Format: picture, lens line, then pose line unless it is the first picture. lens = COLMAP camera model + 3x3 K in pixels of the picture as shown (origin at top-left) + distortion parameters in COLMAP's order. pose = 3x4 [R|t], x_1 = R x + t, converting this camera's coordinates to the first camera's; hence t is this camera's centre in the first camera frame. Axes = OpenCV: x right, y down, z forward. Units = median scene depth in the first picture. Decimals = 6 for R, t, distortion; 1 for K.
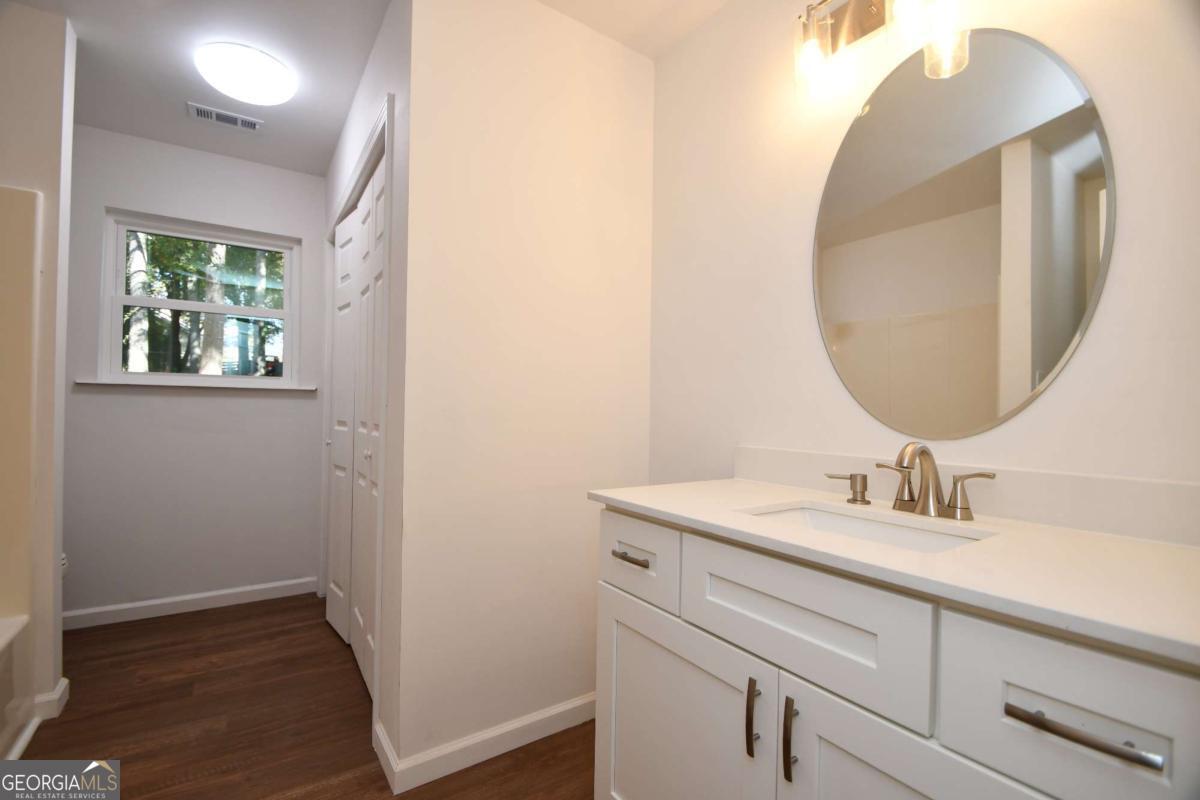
lens RADIAL K [[525.6, 0, 596.5], [0, 525.6, 403.3], [0, 0, 1]] dist [0.001381, -0.011283]
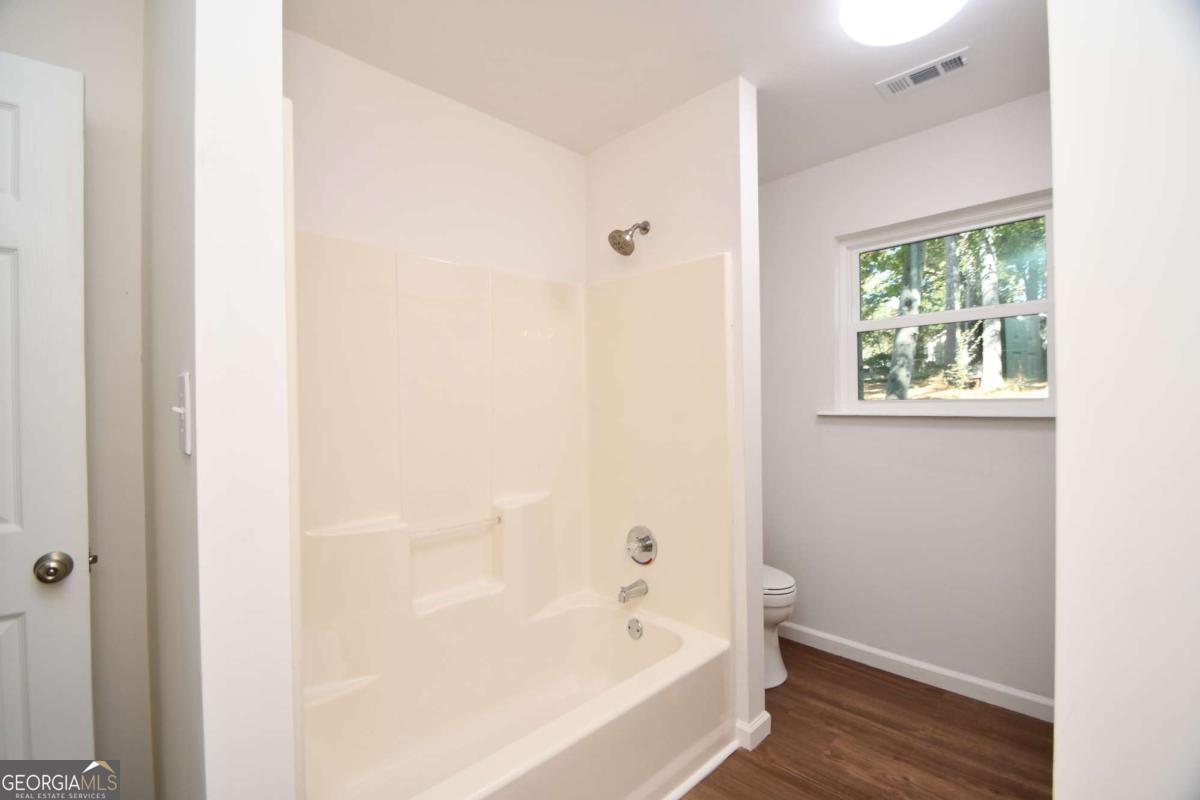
lens RADIAL K [[525.6, 0, 599.9], [0, 525.6, 402.7], [0, 0, 1]] dist [0.001381, -0.011283]
pose [[0.164368, -0.015207, -0.986282, -0.030496], [0.028901, 0.999526, -0.010595, -0.064358], [0.985976, -0.026764, 0.164729, 0.389746]]
